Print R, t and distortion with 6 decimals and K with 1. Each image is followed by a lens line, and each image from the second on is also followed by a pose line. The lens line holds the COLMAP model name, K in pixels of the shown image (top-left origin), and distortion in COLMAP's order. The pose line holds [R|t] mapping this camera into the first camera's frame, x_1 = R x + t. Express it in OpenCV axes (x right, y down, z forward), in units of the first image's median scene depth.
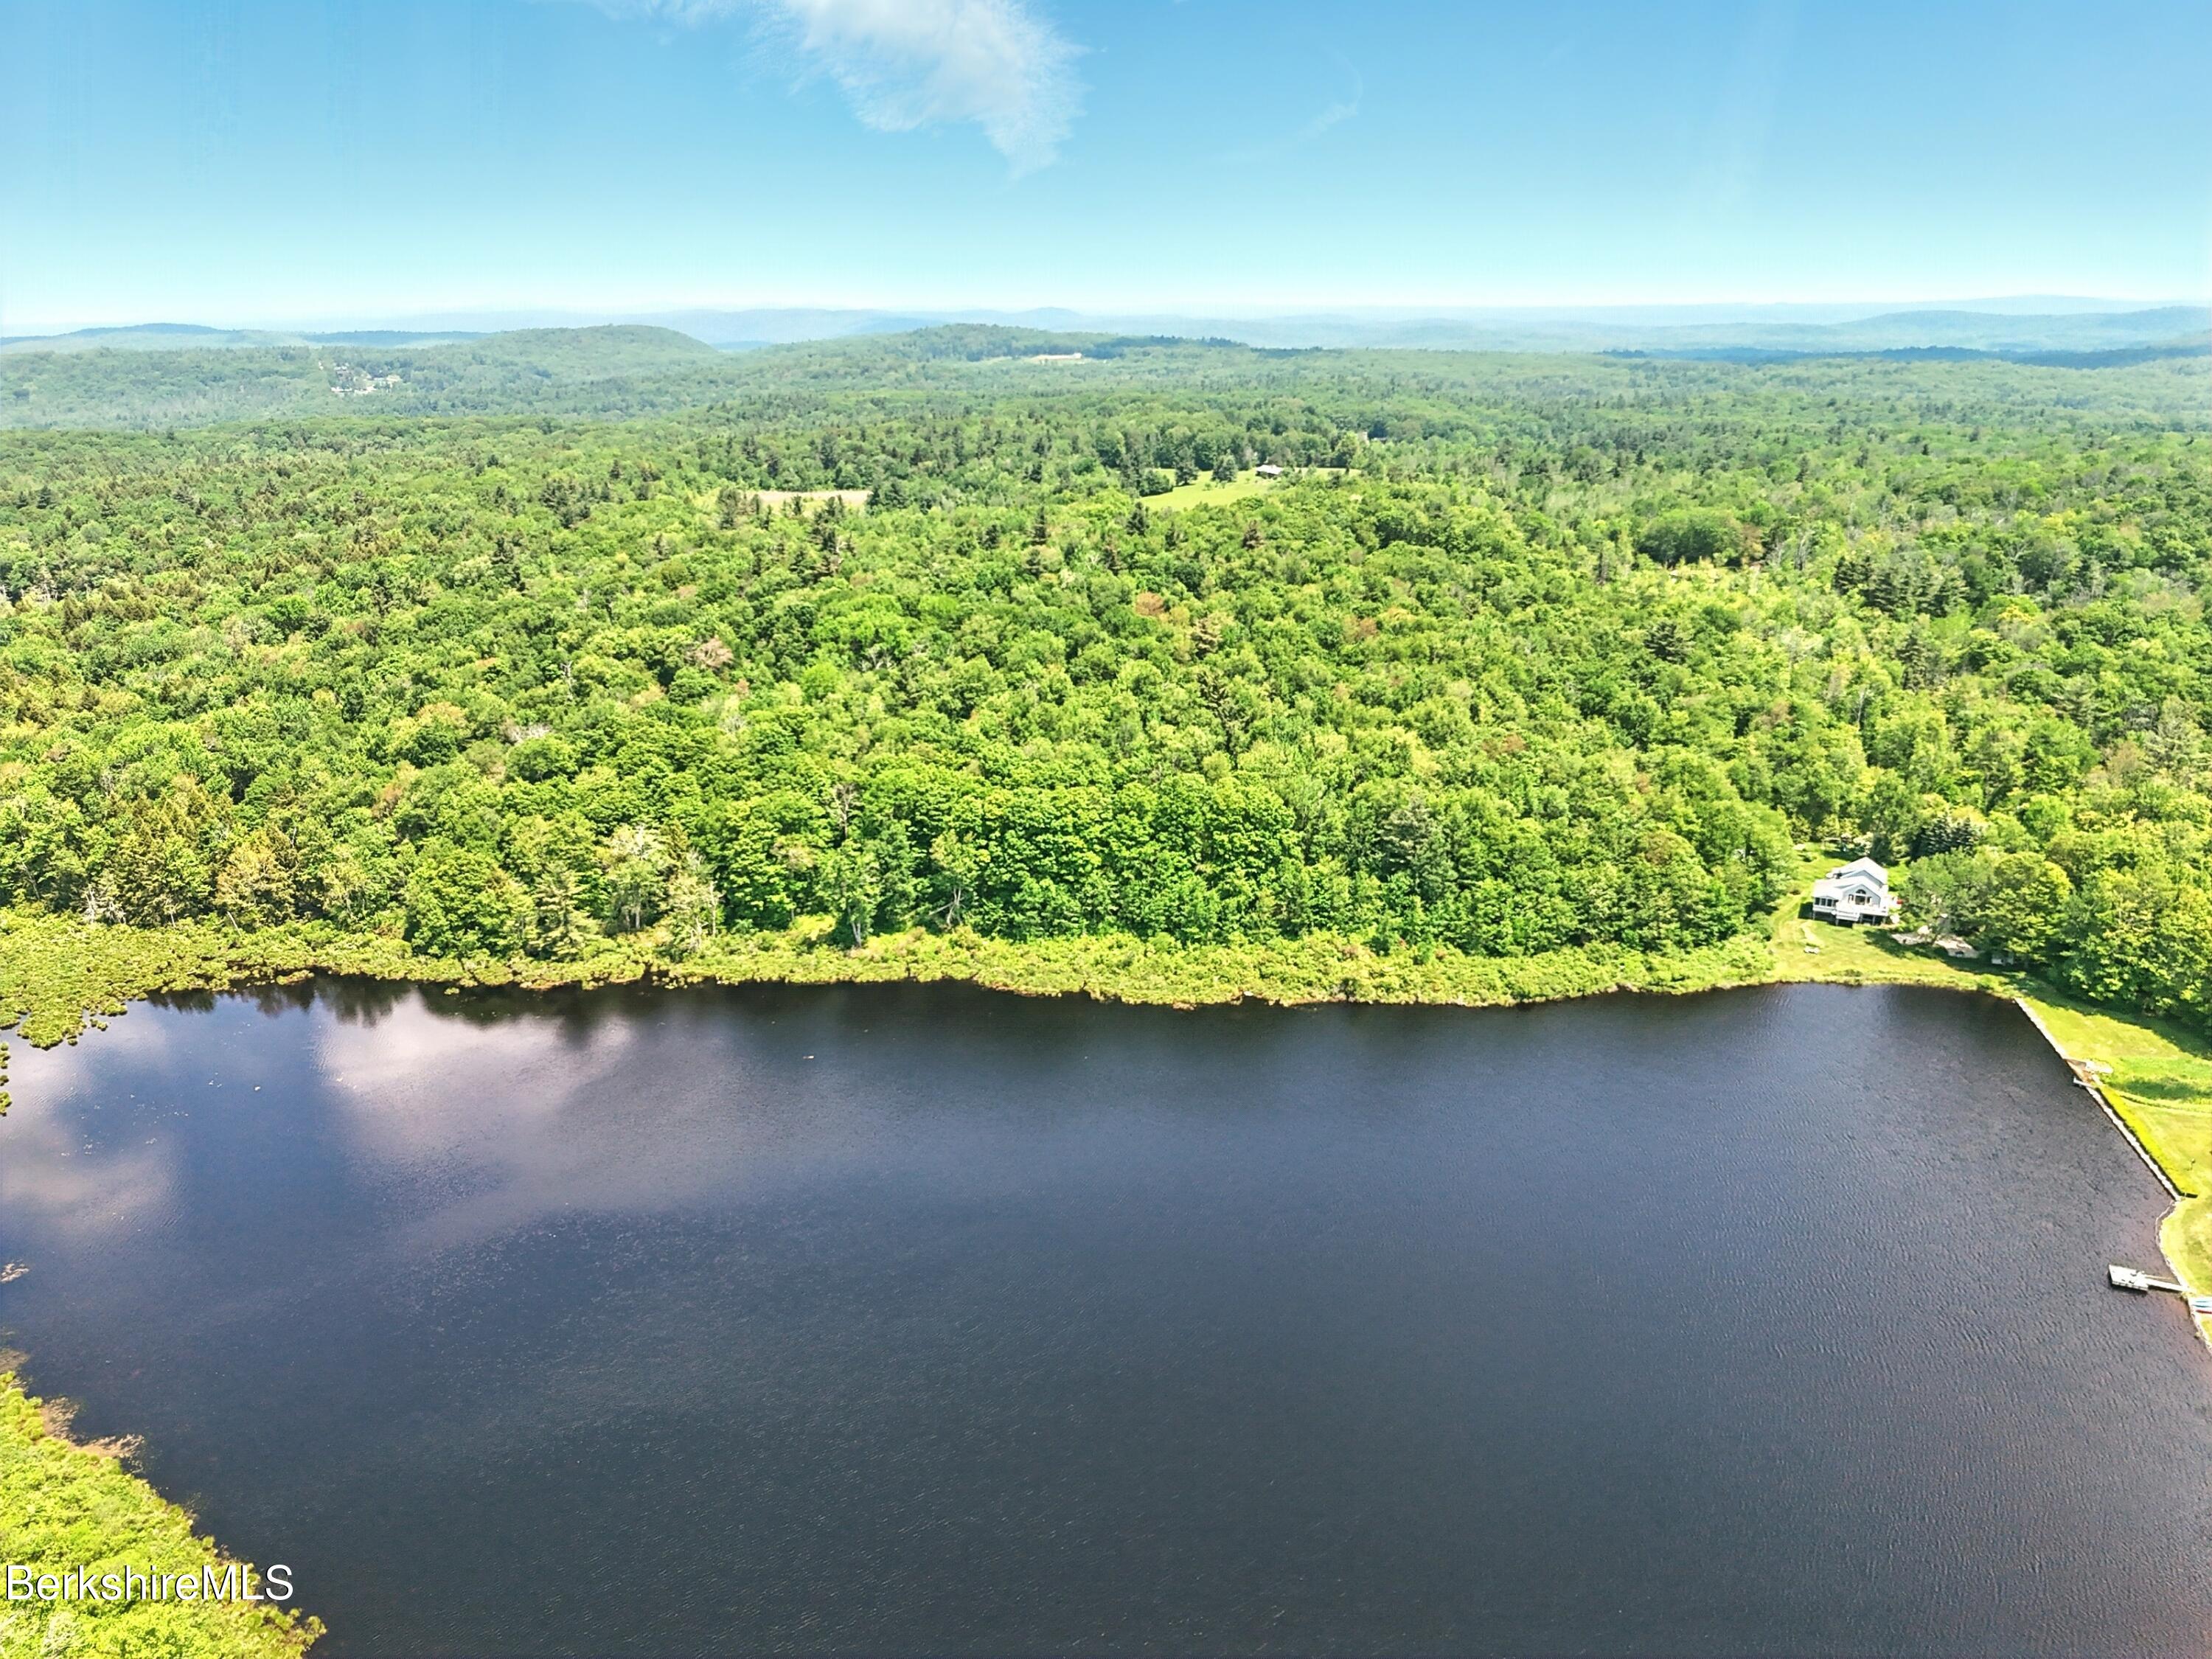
lens RADIAL K [[1646.3, 0, 1112.5], [0, 1646.3, 826.8], [0, 0, 1]] dist [0.052005, -0.047612]
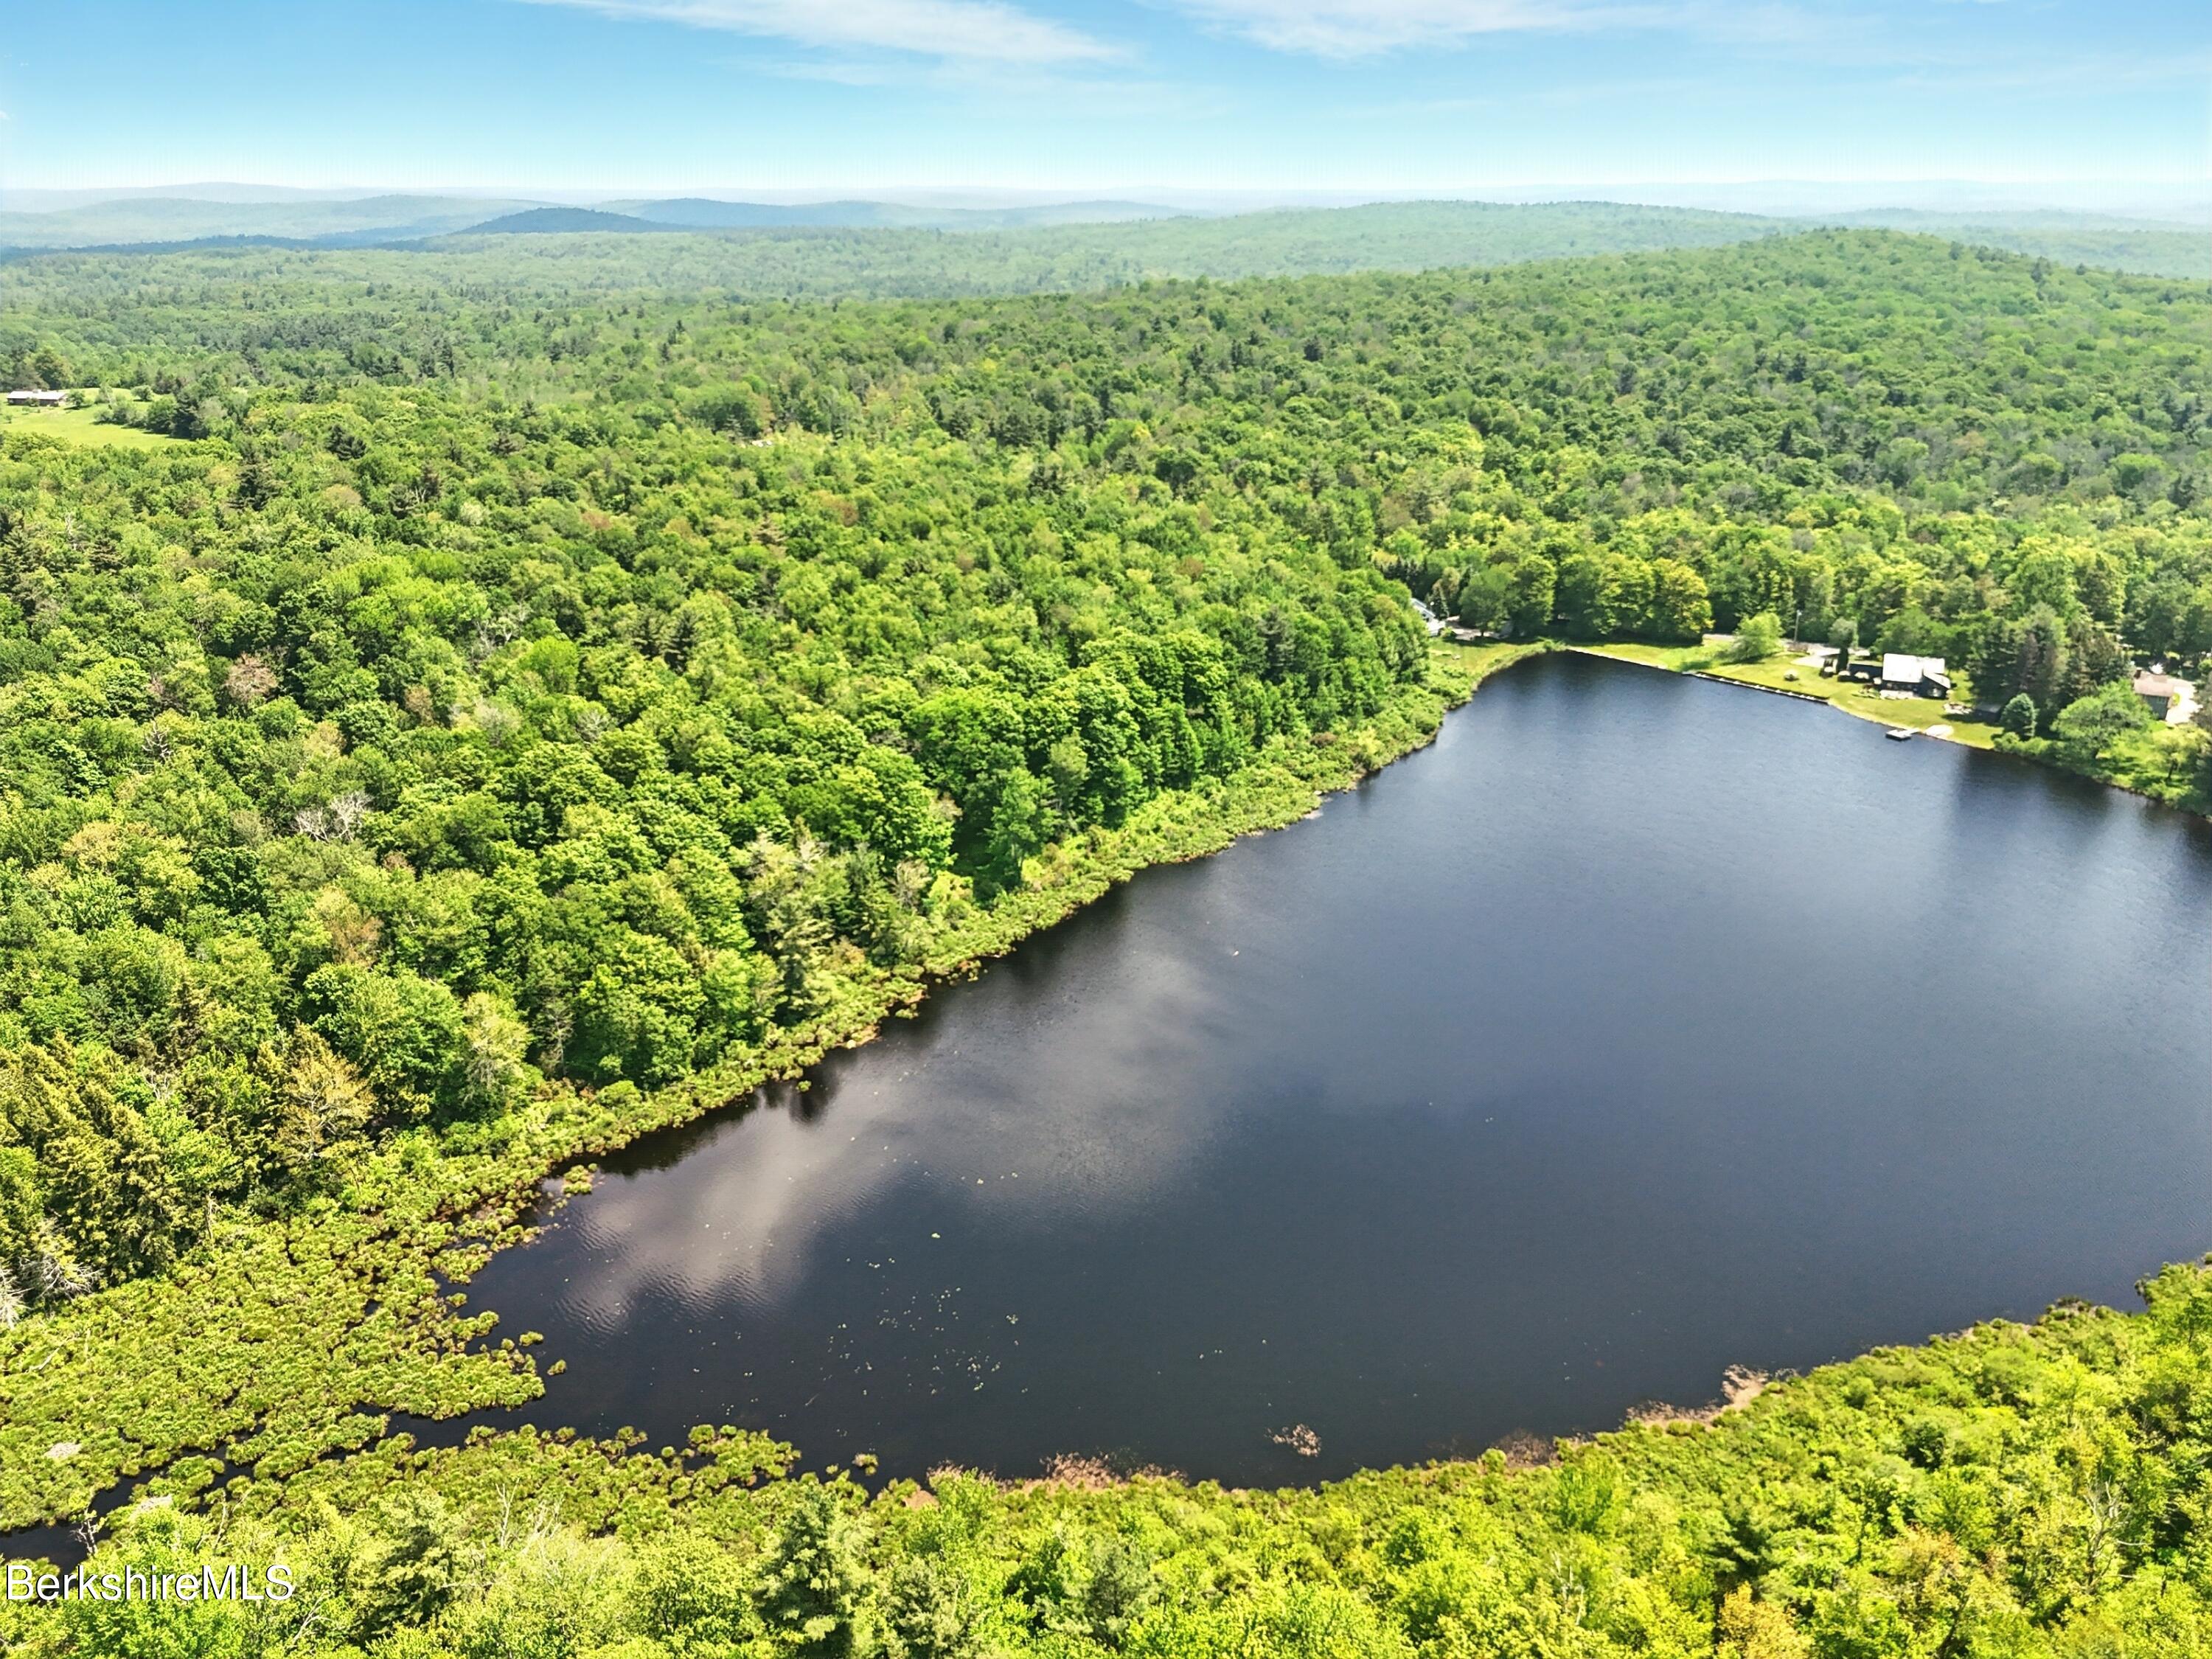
lens RADIAL K [[1646.3, 0, 1103.5], [0, 1646.3, 829.9], [0, 0, 1]] dist [0.052005, -0.047612]
pose [[0.563916, -0.300488, 0.769224, -0.847980], [0.251773, 0.949666, 0.186401, -0.119697], [-0.786517, 0.088556, 0.611186, 0.394186]]
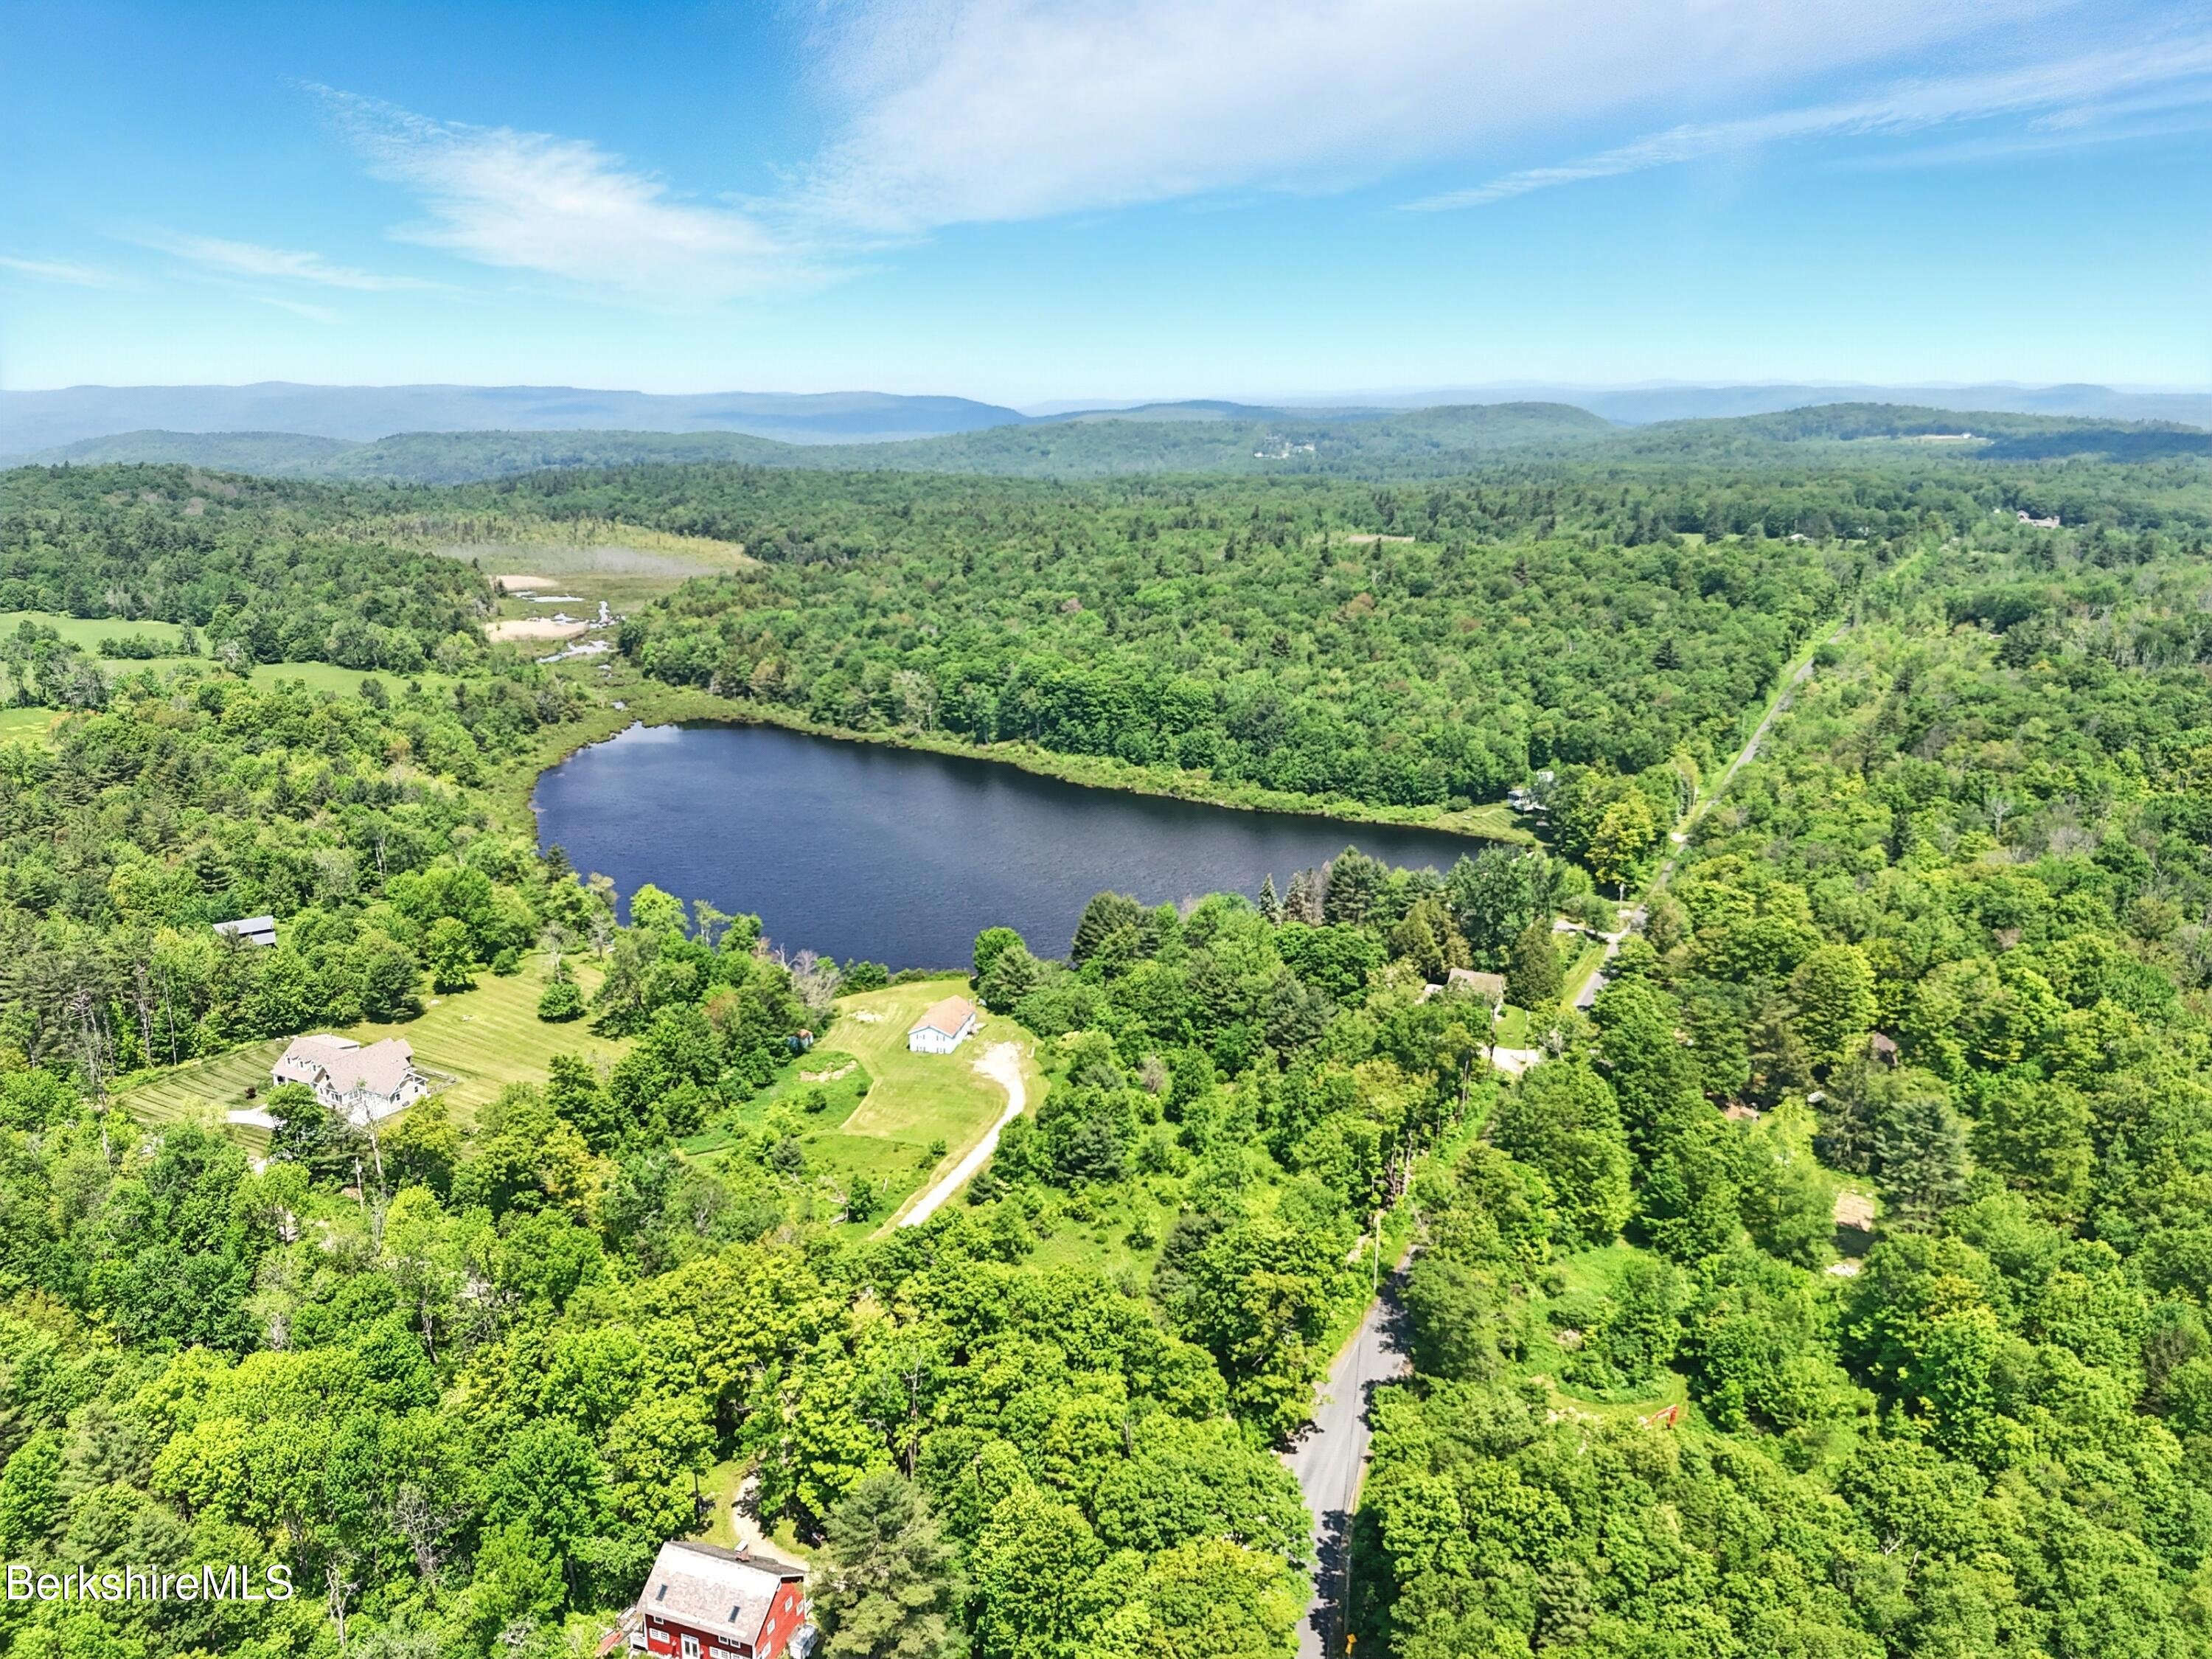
lens RADIAL K [[1646.3, 0, 1109.7], [0, 1646.3, 838.0], [0, 0, 1]] dist [0.052005, -0.047612]
pose [[0.834470, 0.149947, -0.530259, 0.957605], [-0.168891, 0.985550, 0.012910, 0.128640], [0.524533, 0.078782, 0.847737, -0.477699]]
